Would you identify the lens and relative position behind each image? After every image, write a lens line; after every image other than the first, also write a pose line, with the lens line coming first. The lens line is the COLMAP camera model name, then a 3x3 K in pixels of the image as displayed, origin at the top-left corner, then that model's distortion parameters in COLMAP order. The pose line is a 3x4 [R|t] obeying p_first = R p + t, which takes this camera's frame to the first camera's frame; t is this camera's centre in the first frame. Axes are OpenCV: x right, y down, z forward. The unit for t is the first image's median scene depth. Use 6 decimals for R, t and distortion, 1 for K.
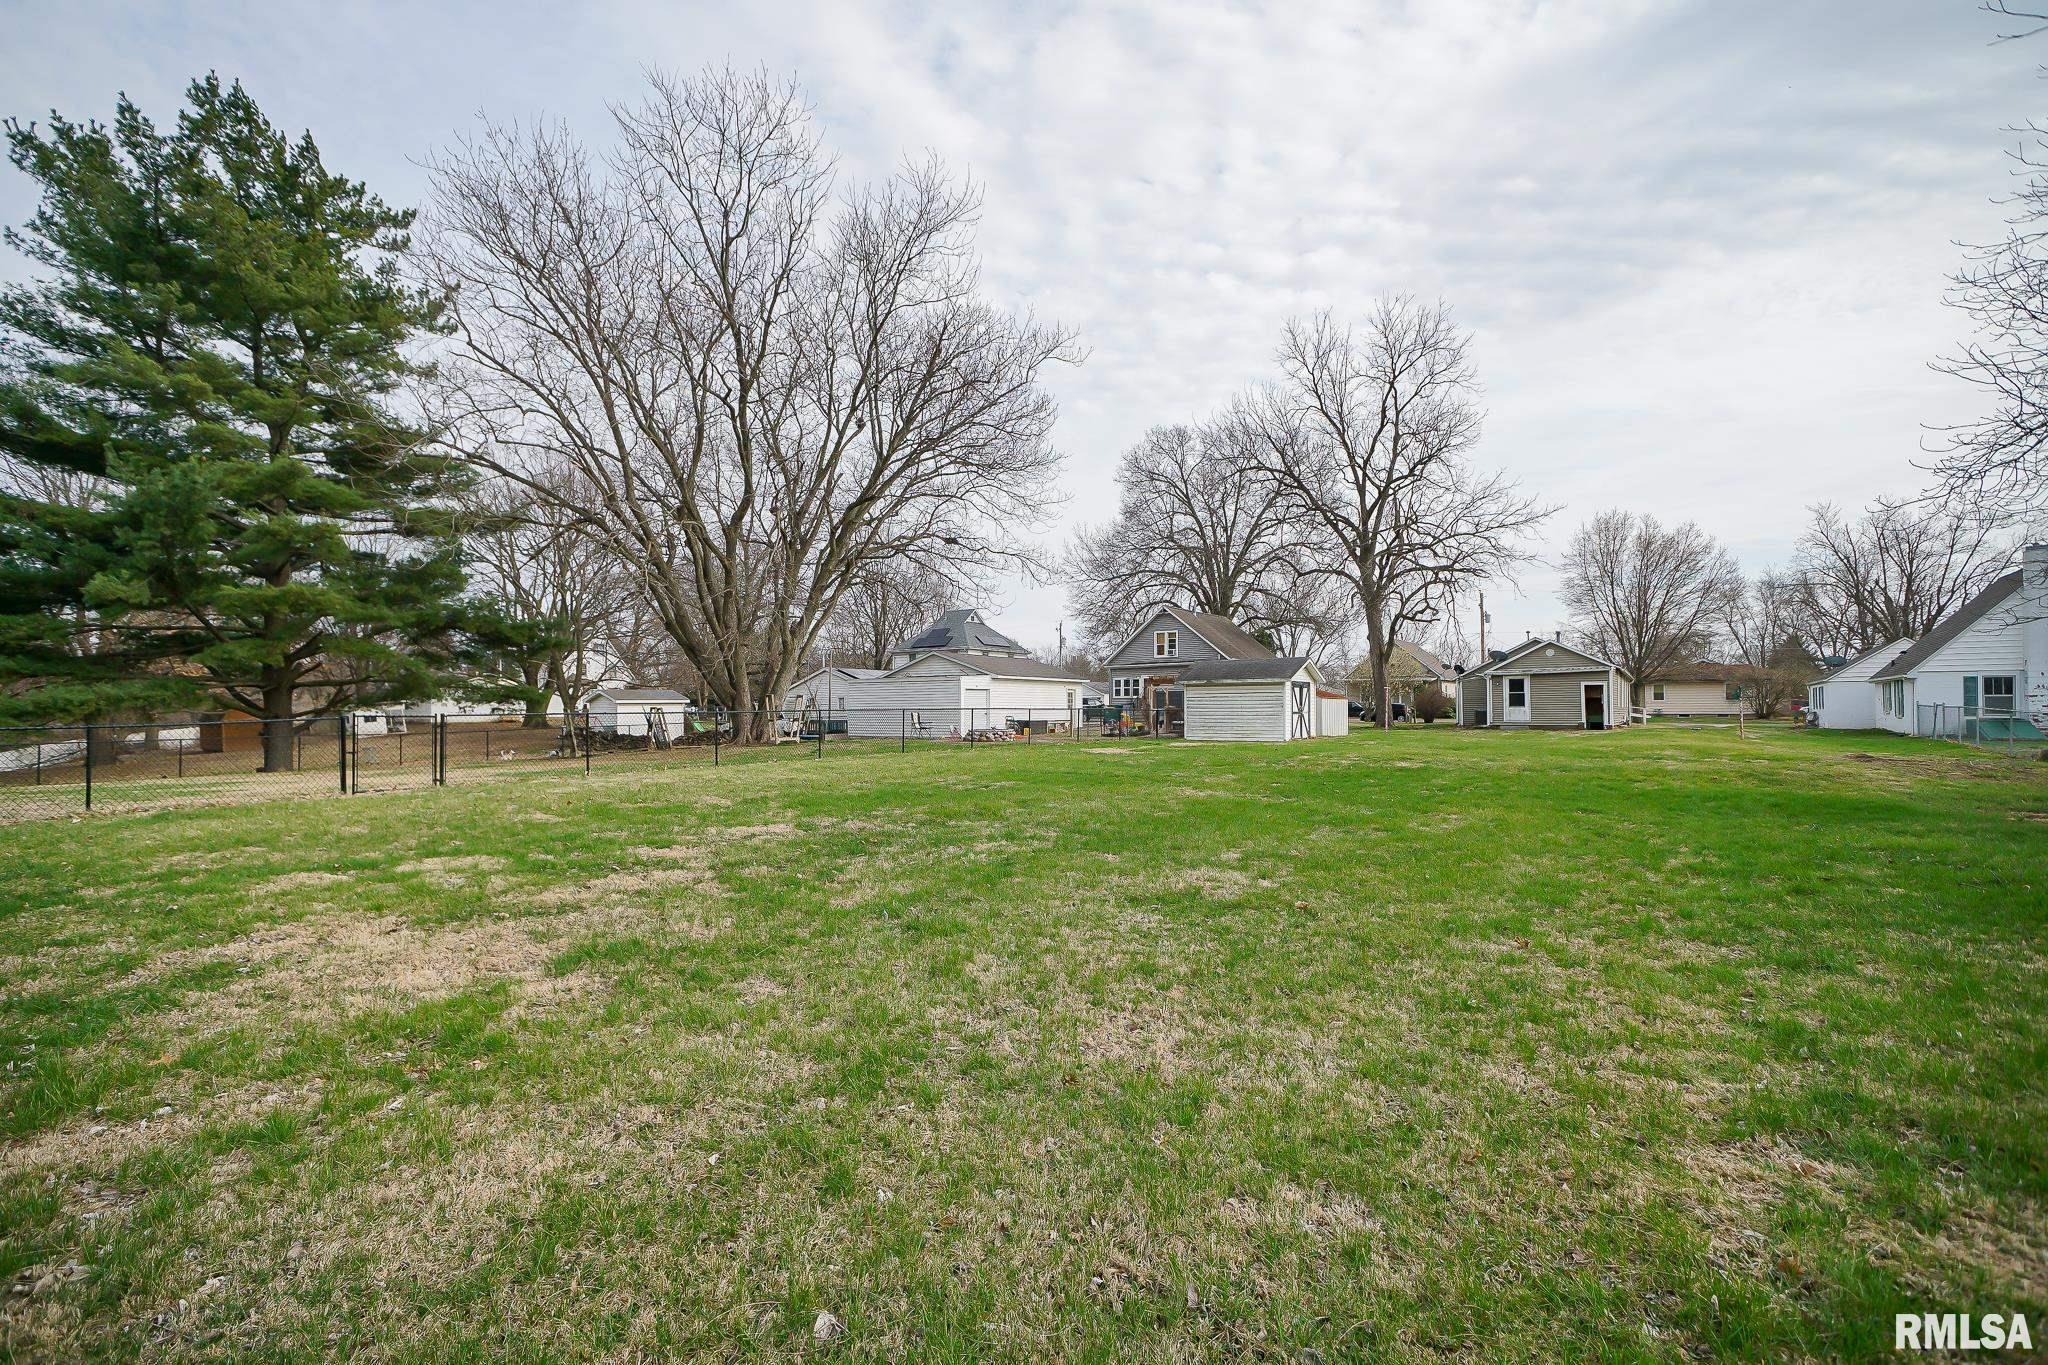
lens RADIAL K [[927.8, 0, 1023.7], [0, 927.8, 668.7], [0, 0, 1]] dist [0.000656, -0.001599]
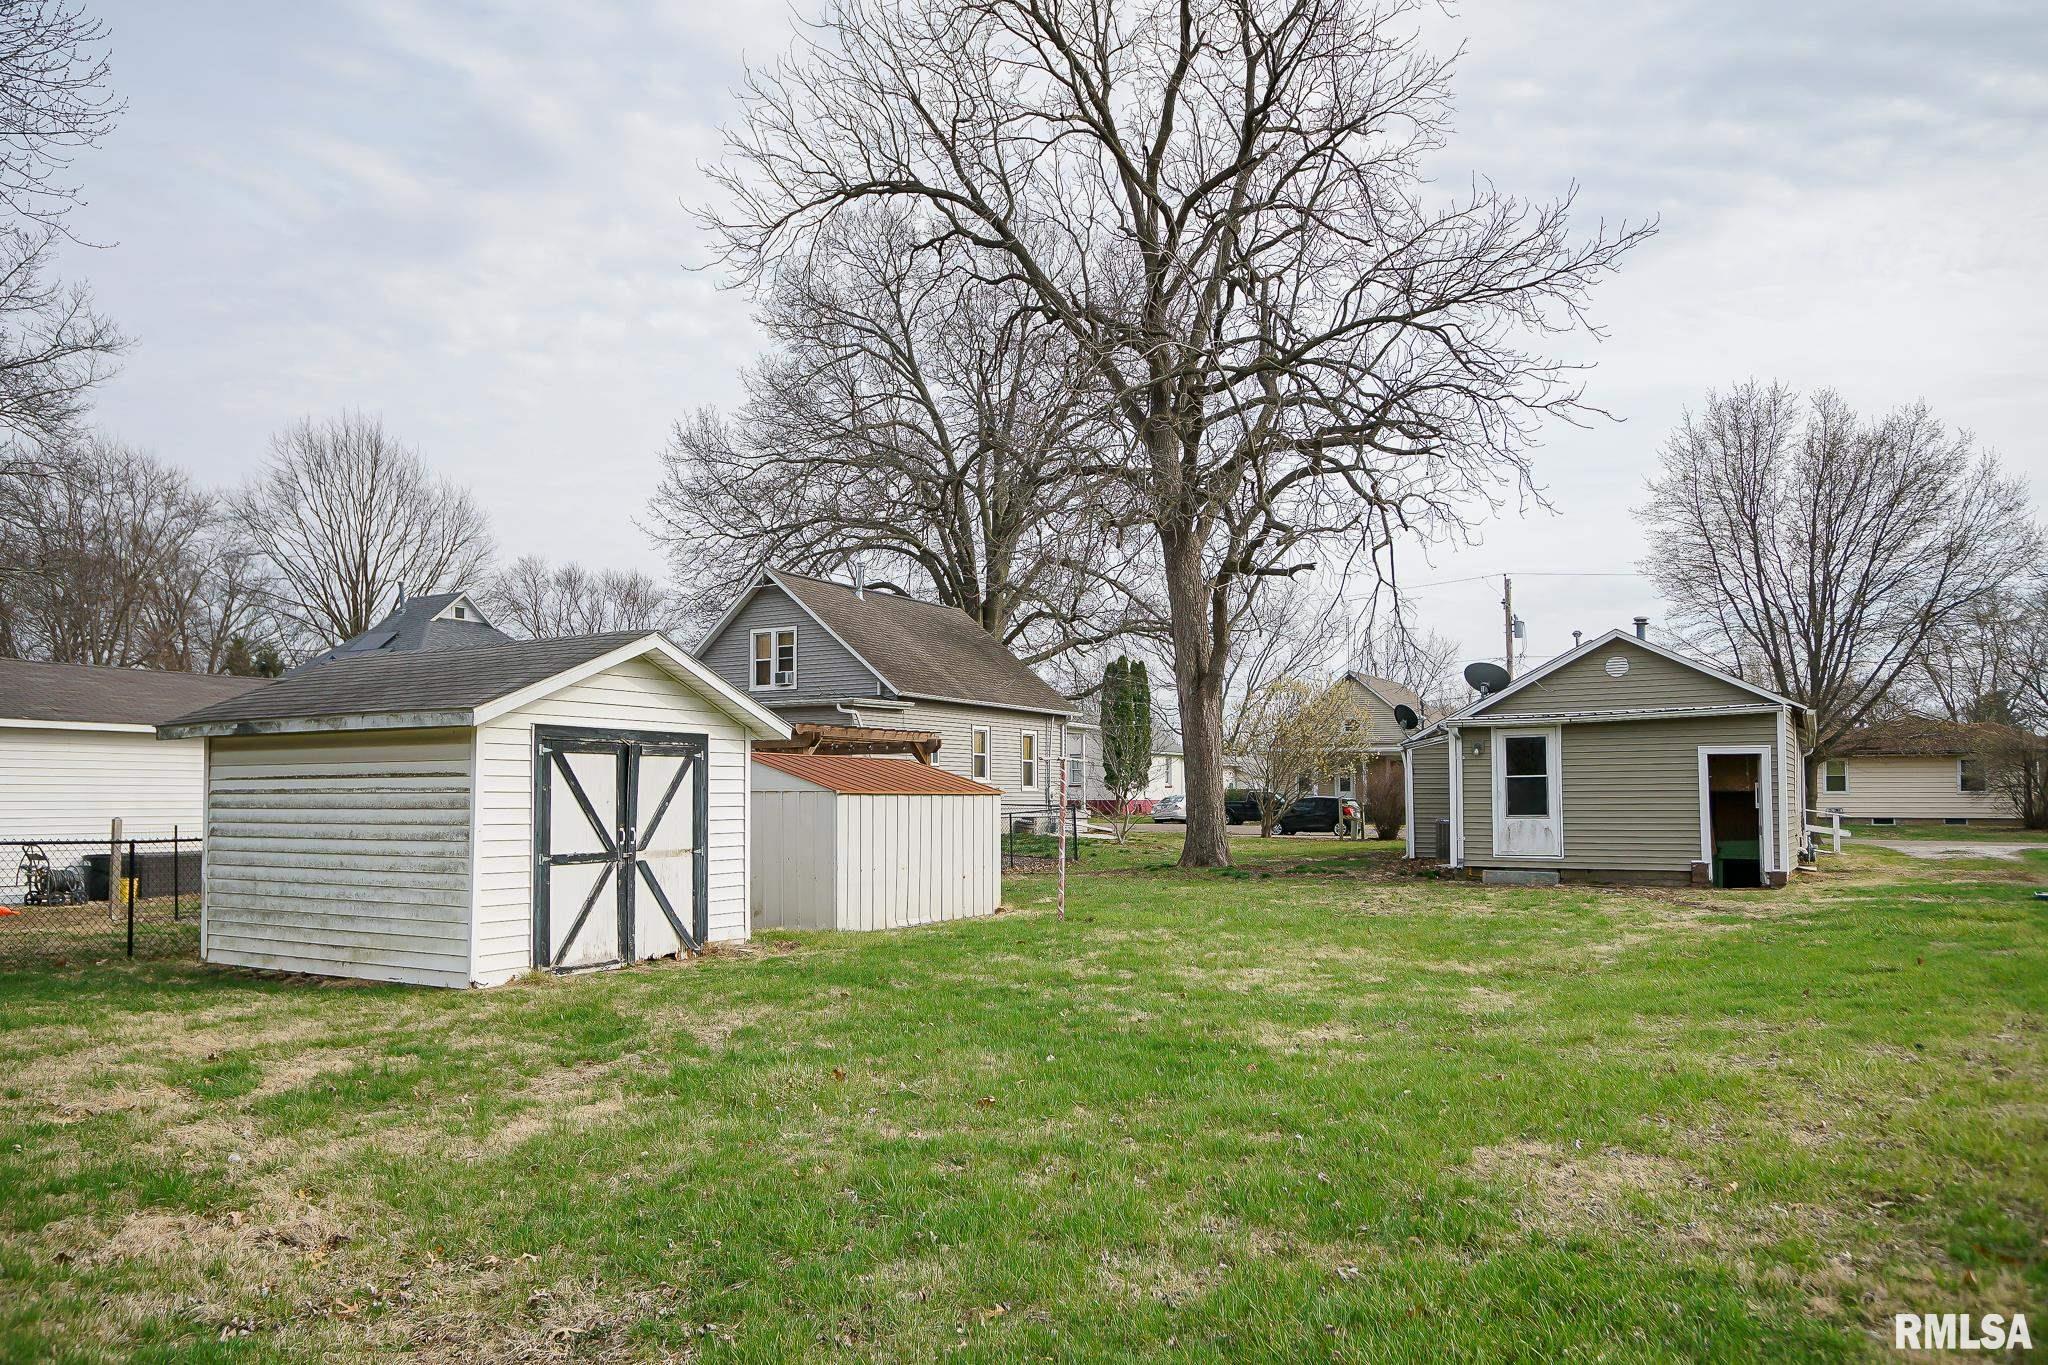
lens RADIAL K [[1430.5, 0, 1023.5], [0, 1430.5, 697.4], [0, 0, 1]] dist [0.015128, 0.003688]
pose [[0.994025, 0.009404, 0.108743, 0.208329], [-0.006472, 0.999607, -0.027281, 0.008891], [-0.108957, 0.026414, 0.993695, 0.352842]]
